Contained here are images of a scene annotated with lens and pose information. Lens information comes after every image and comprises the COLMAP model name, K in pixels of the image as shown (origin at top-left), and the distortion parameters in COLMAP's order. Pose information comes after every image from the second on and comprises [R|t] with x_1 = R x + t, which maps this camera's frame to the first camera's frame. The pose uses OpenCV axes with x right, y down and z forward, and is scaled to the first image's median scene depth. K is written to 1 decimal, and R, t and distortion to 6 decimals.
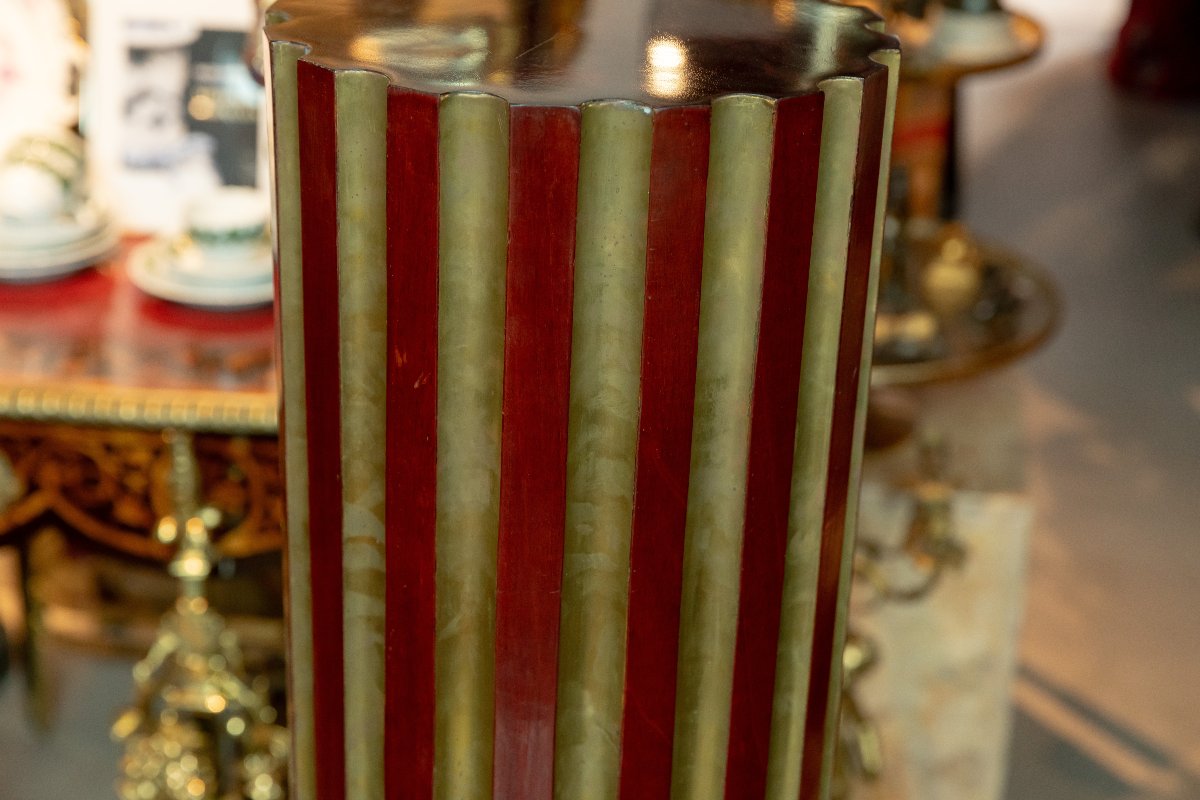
lens RADIAL K [[2309.3, 0, 630.9], [0, 2309.3, 408.2], [0, 0, 1]] dist [0.255640, 0.000000]
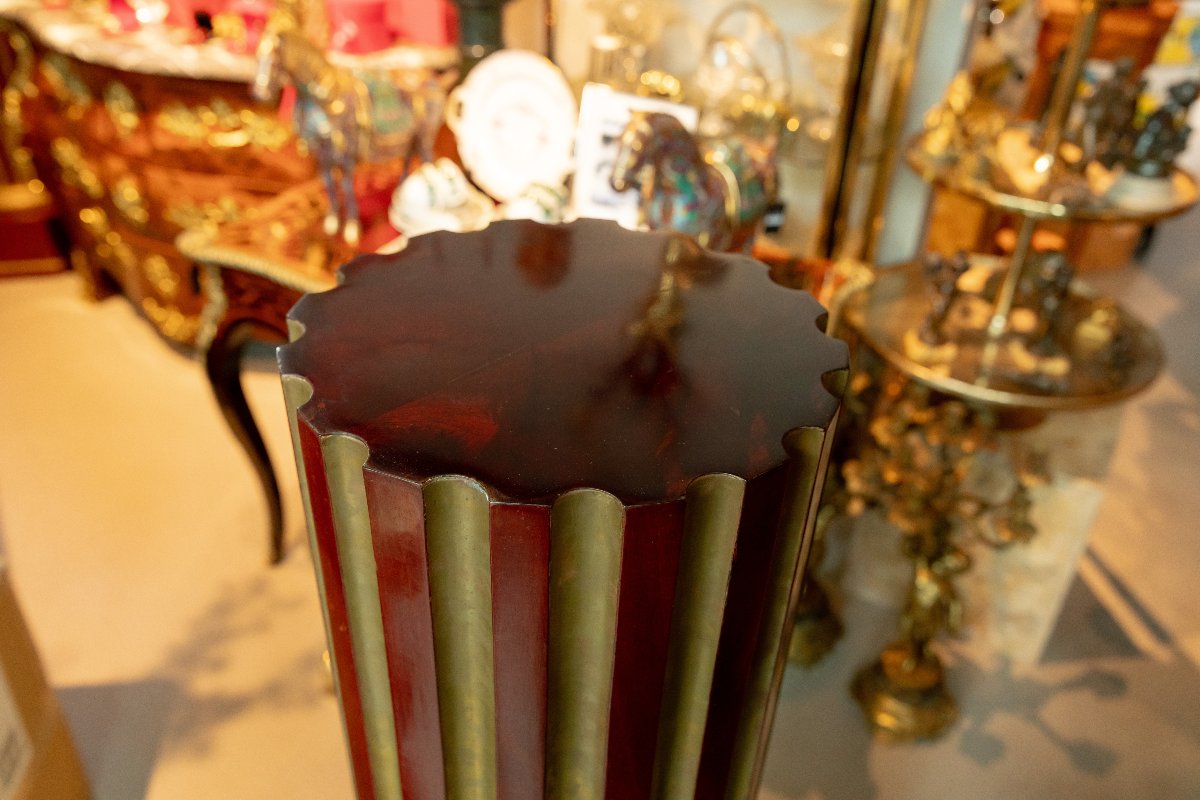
lens RADIAL K [[1032.3, 0, 595.7], [0, 1032.3, 399.3], [0, 0, 1]] dist [0.036712, 0.005389]
pose [[0.918963, 0.221775, -0.326071, 0.072633], [-0.164349, 0.967029, 0.194537, -0.102642], [0.358464, -0.125183, 0.925112, 0.233702]]
